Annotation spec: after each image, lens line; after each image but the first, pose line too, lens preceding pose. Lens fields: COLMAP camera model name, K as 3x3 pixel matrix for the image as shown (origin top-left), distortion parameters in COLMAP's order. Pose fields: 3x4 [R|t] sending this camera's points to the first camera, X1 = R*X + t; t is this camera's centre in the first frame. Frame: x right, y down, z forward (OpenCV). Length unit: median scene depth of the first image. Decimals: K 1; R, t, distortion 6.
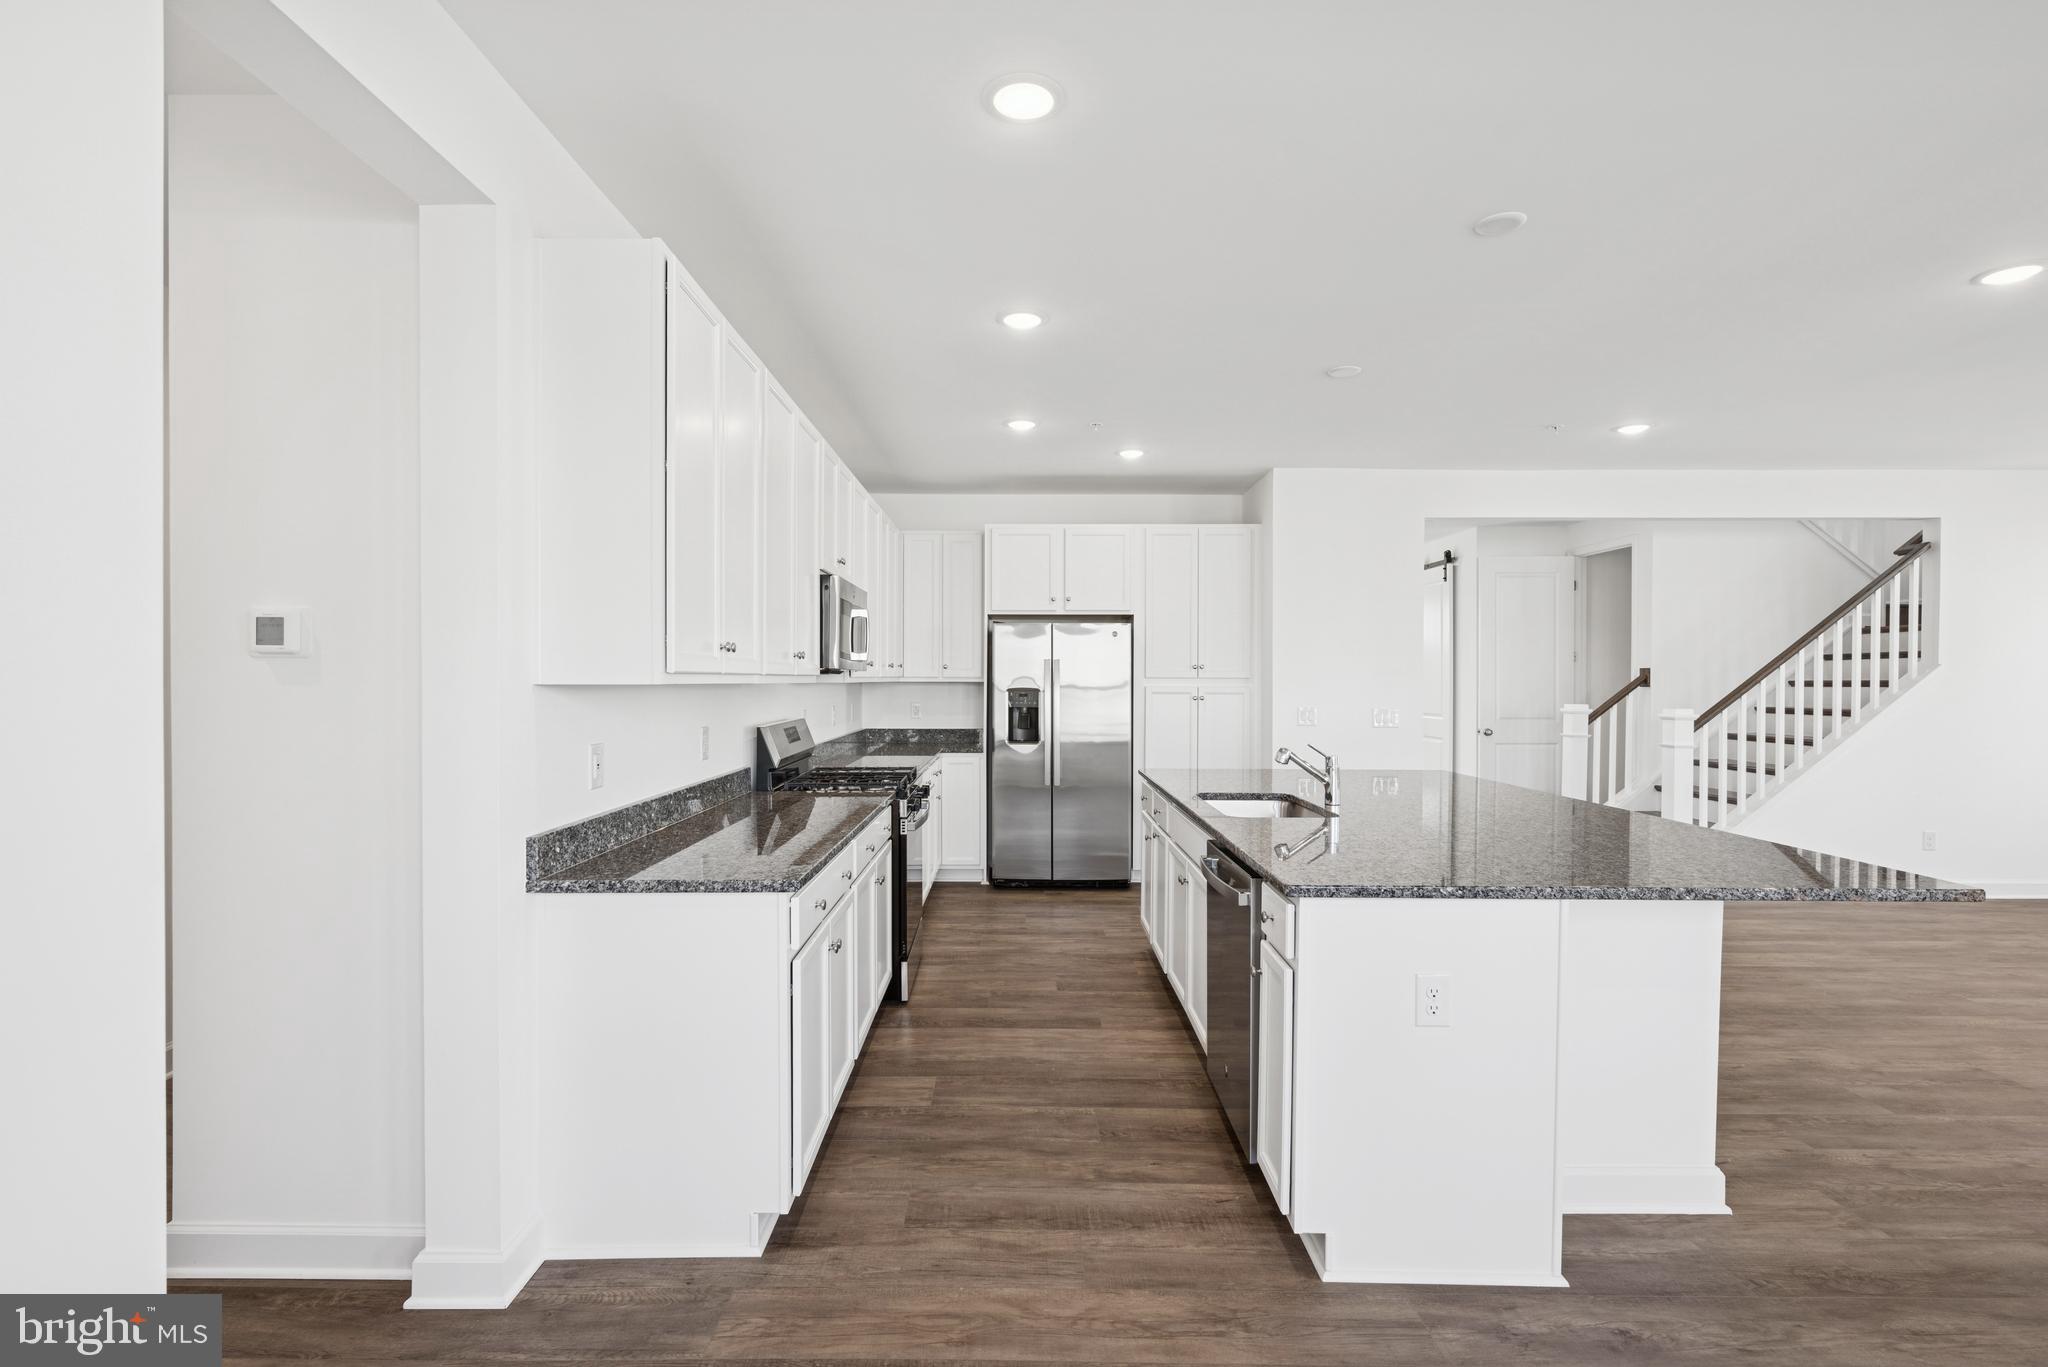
lens RADIAL K [[958.9, 0, 1007.0], [0, 958.9, 694.1], [0, 0, 1]] dist [-0.003188, -0.000218]
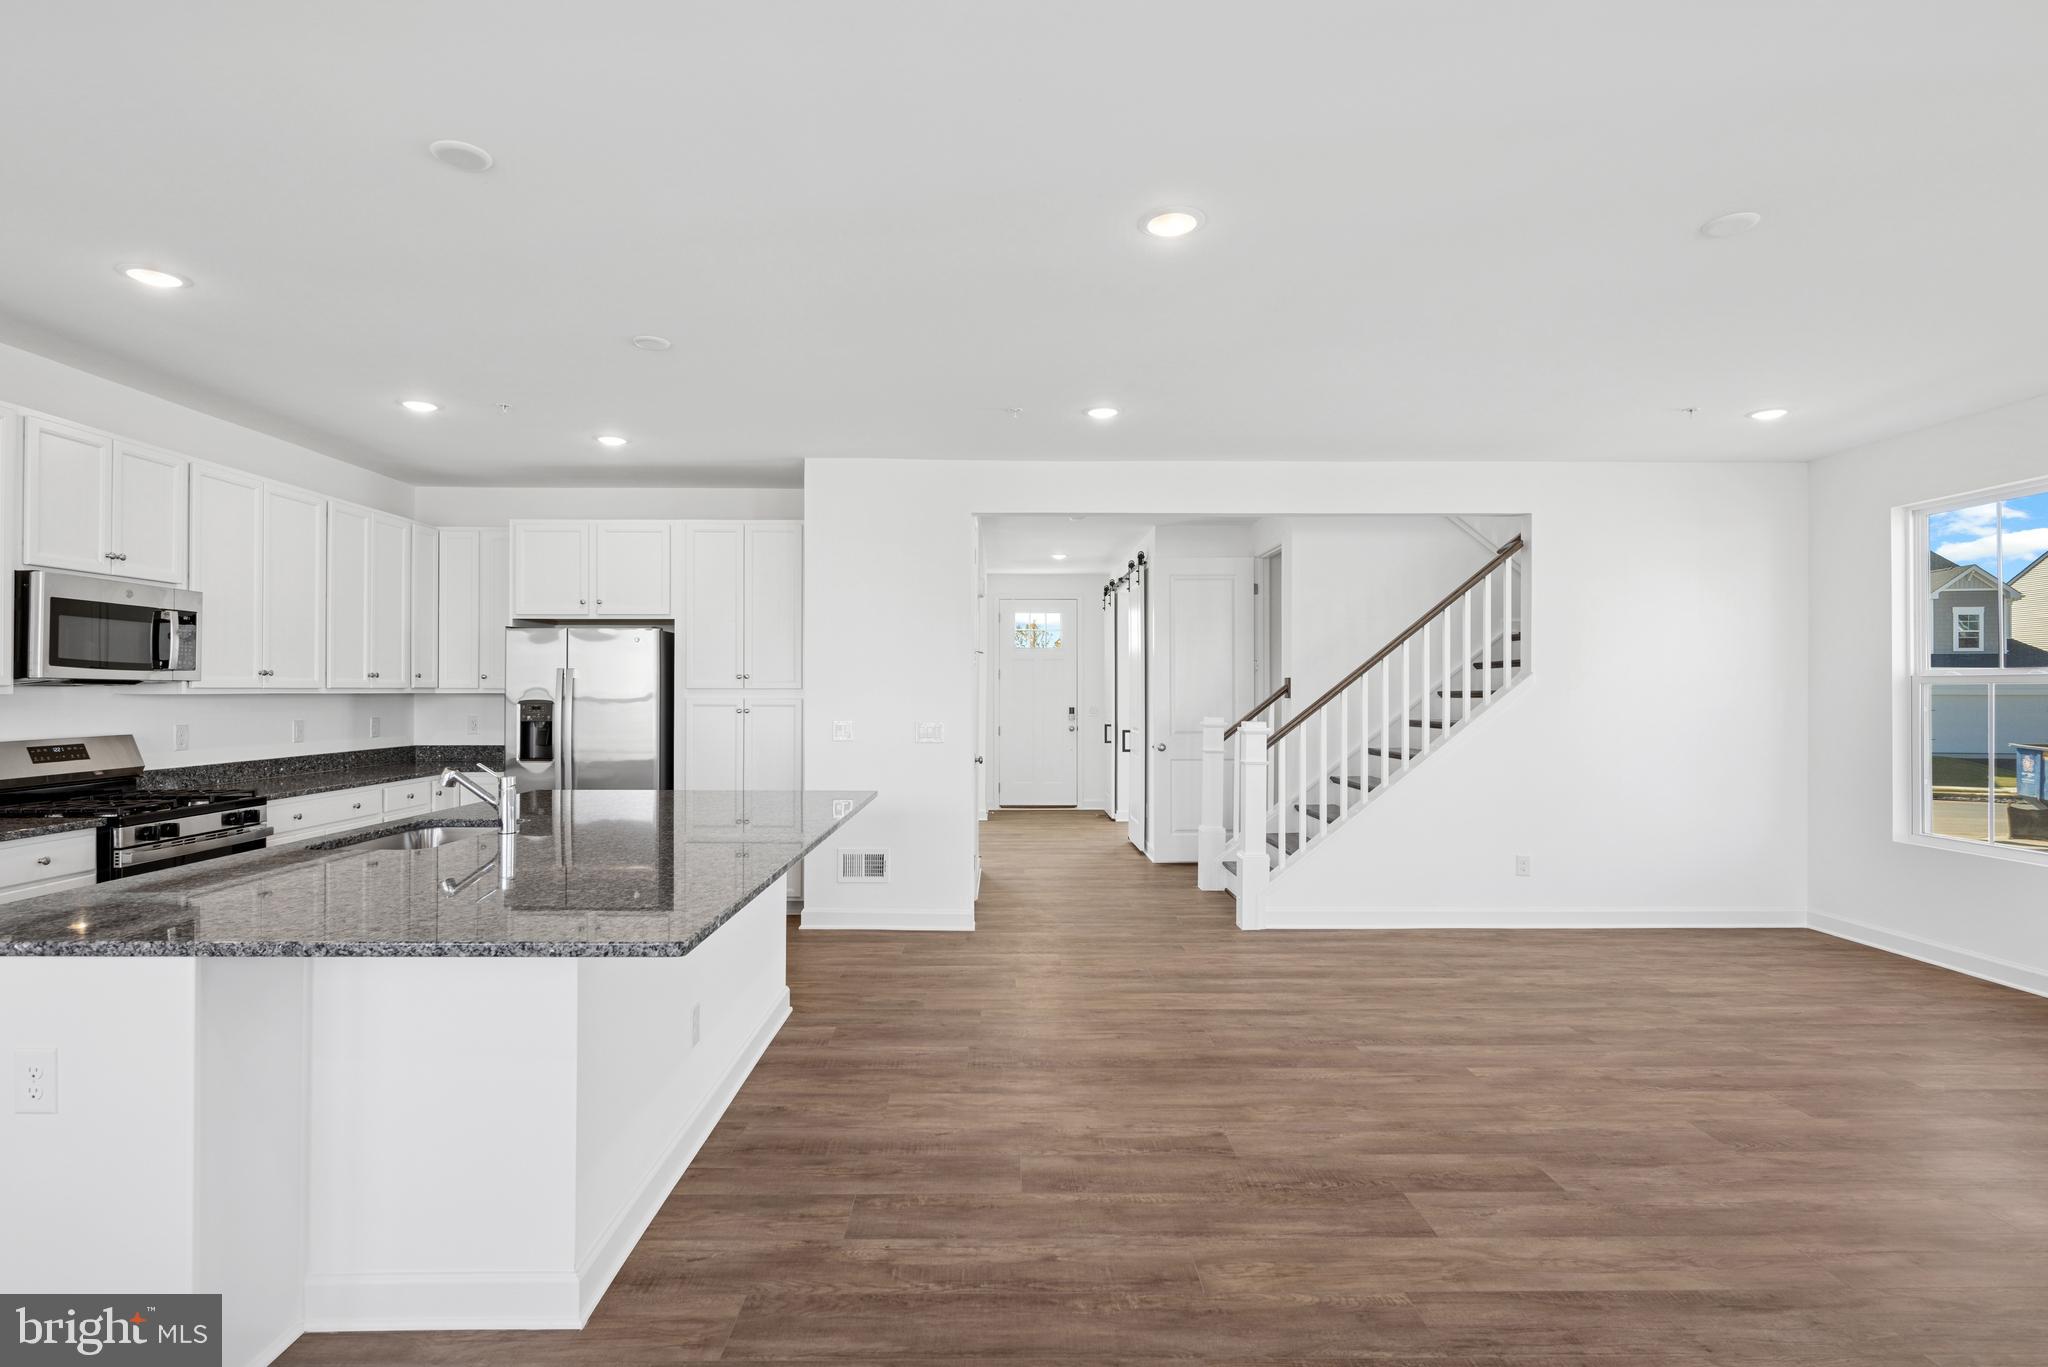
lens RADIAL K [[1010.6, 0, 1017.1], [0, 1010.6, 681.5], [0, 0, 1]] dist [0.006731, -0.003599]
pose [[0.999650, -0.001314, 0.026409, 0.452434], [0.001971, 0.999689, -0.024860, 0.000790], [-0.026368, 0.024904, 0.999342, 0.038326]]
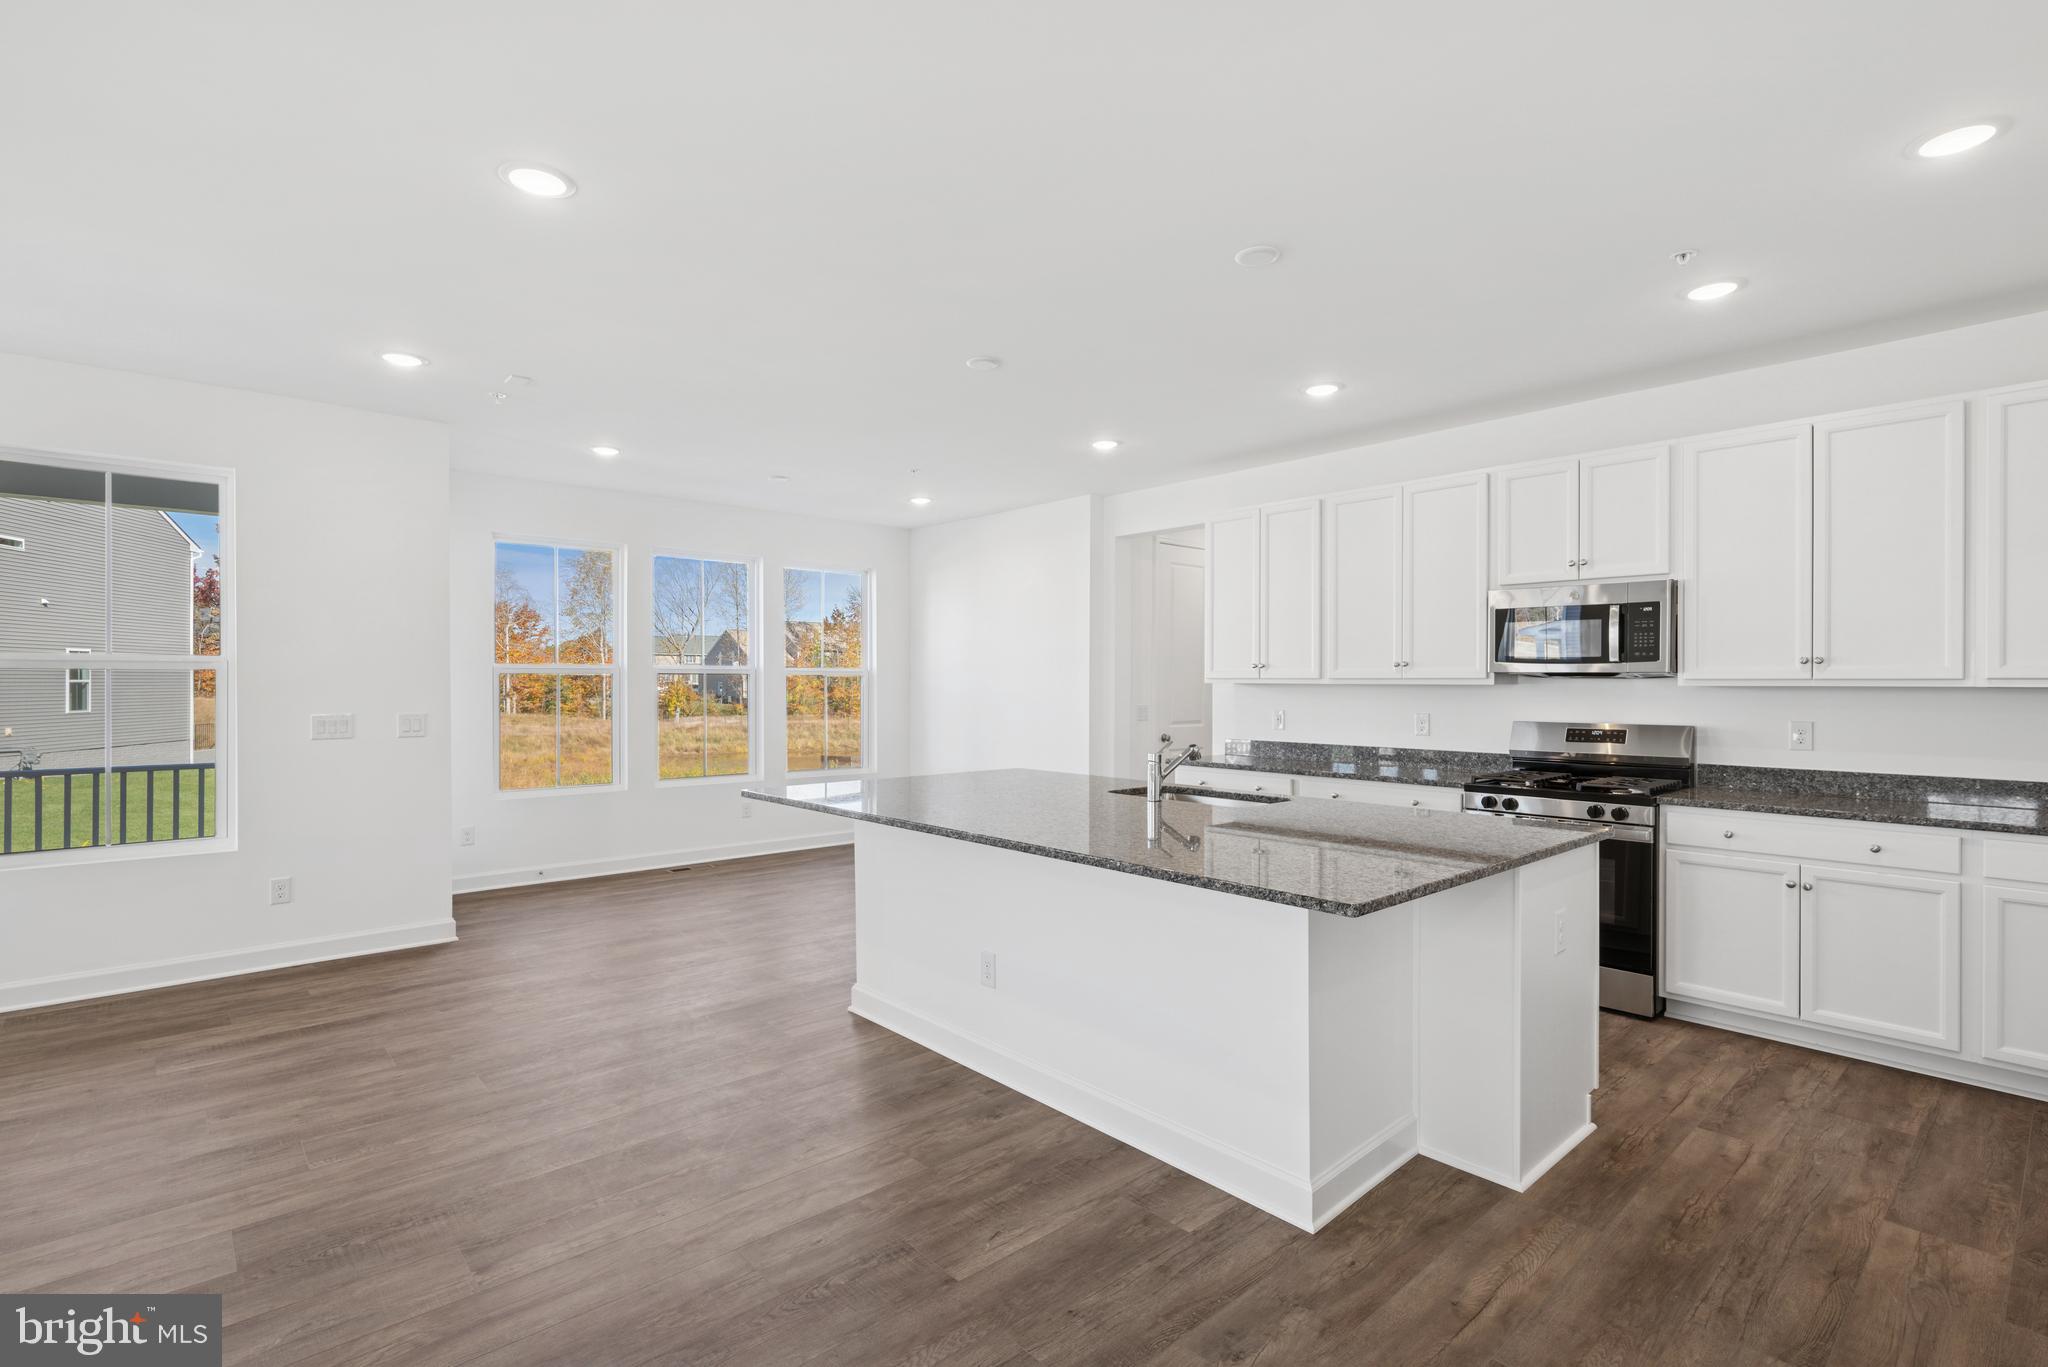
lens RADIAL K [[958.9, 0, 1016.5], [0, 958.9, 684.7], [0, 0, 1]] dist [-0.003188, -0.000218]
pose [[-0.738295, -0.002005, -0.674475, 0.665524], [-0.014760, 0.999804, 0.013185, -0.012299], [0.674317, 0.019690, -0.738180, 0.963513]]
